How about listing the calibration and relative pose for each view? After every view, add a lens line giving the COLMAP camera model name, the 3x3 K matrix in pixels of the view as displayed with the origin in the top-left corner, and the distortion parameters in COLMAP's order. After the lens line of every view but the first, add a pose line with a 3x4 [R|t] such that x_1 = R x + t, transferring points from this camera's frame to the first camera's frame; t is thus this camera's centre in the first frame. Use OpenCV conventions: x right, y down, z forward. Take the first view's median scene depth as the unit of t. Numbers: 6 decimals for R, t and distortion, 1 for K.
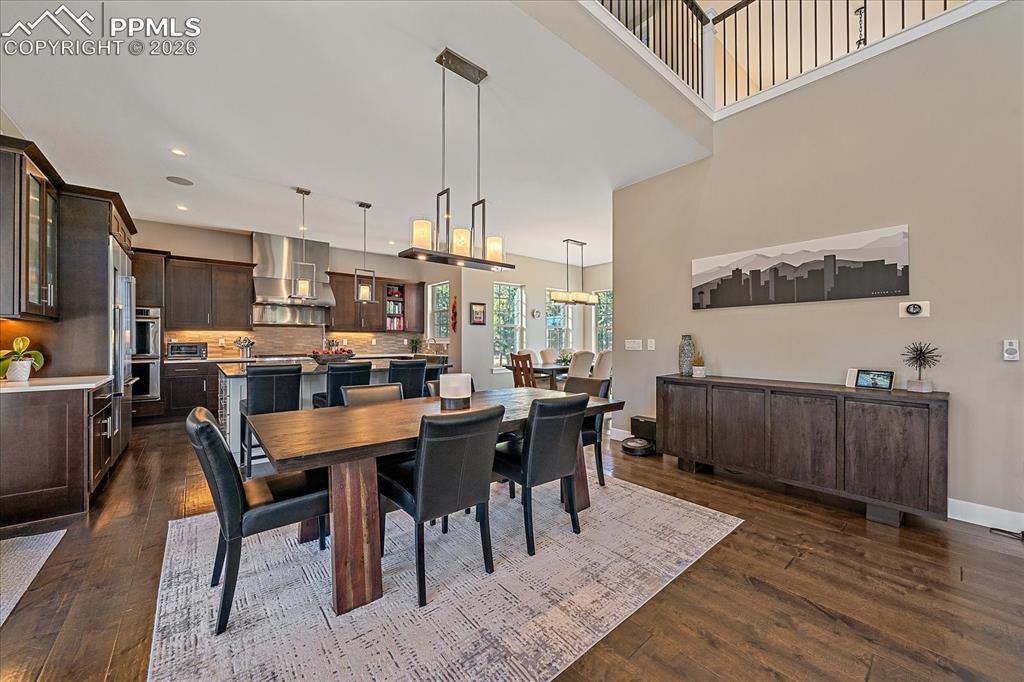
lens RADIAL K [[375.9, 0, 508.9], [0, 375.9, 342.8], [0, 0, 1]] dist [0.002006, -0.000049]
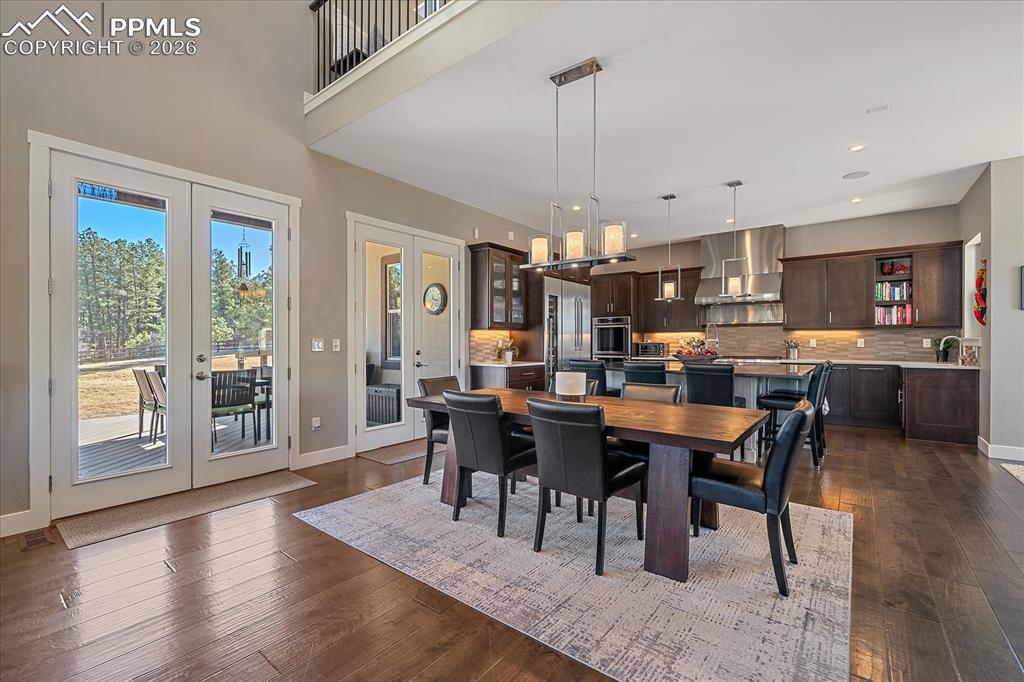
lens RADIAL K [[444.4, 0, 509.0], [0, 444.4, 340.9], [0, 0, 1]] dist [-0.001343, 0.000071]
pose [[0.209702, -0.003153, -0.977760, 0.403916], [-0.006475, 0.999968, -0.004613, 0.002529], [0.977744, 0.007299, 0.209675, 0.225740]]
